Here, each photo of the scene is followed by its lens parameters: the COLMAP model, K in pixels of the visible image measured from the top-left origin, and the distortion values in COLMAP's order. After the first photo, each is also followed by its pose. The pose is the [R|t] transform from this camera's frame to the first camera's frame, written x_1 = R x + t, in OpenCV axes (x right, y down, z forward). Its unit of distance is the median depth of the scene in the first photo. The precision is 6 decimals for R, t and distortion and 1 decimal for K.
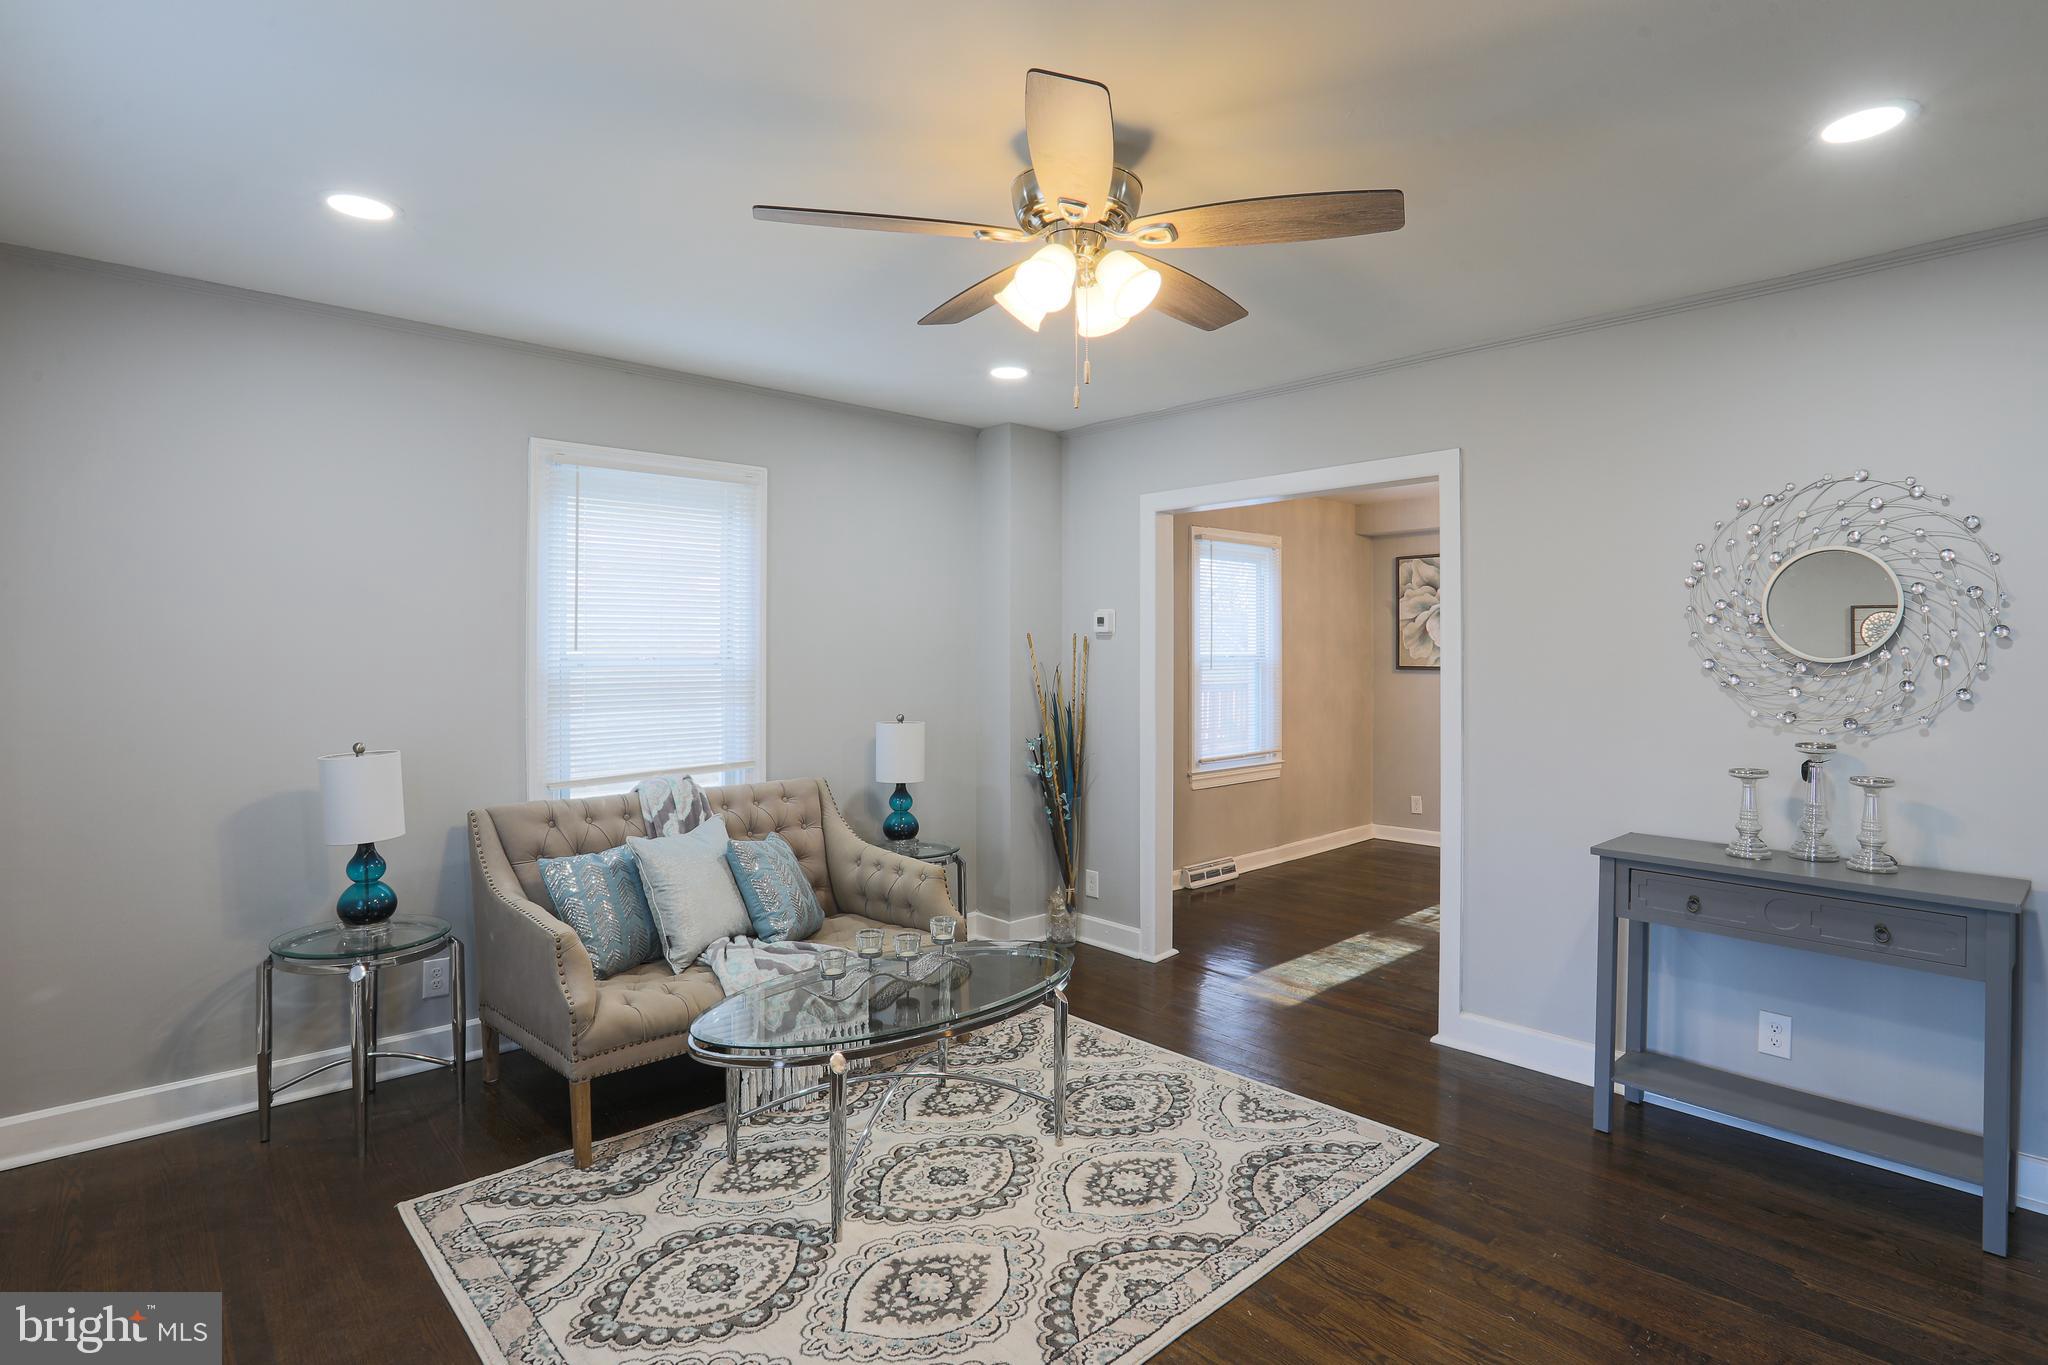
lens RADIAL K [[1032.0, 0, 1045.4], [0, 1032.0, 669.4], [0, 0, 1]] dist [-0.057562, 0.019177]
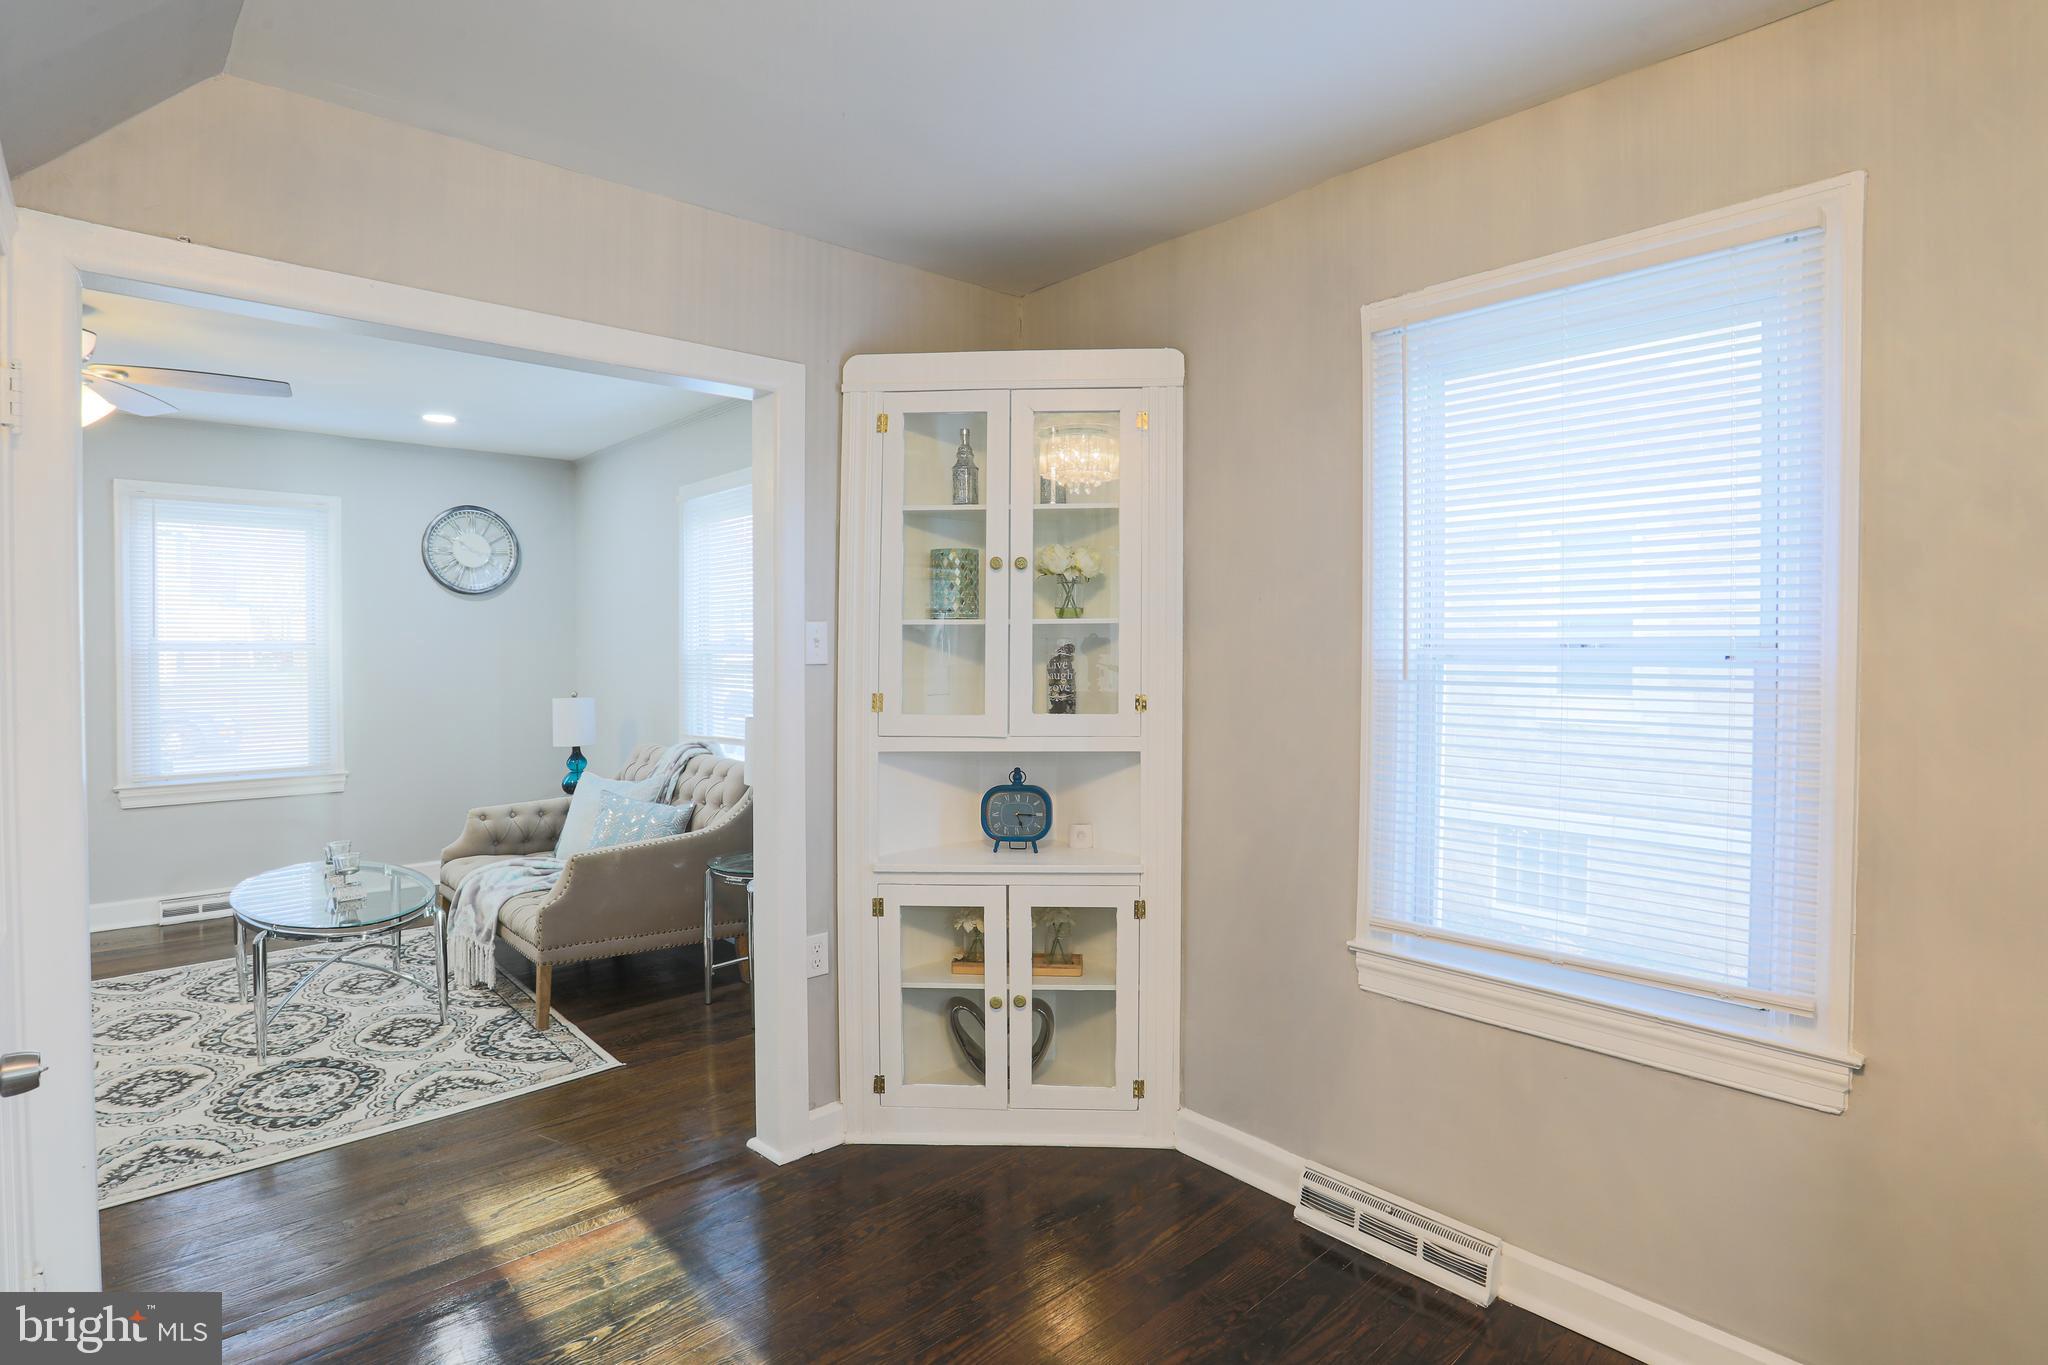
lens RADIAL K [[1012.2, 0, 1035.4], [0, 1012.2, 658.9], [0, 0, 1]] dist [-0.054924, 0.018485]
pose [[-0.004357, 0.015820, -0.999865, 1.100754], [-0.016098, 0.999744, 0.015889, -0.025606], [0.999861, 0.016165, -0.004102, 1.853536]]
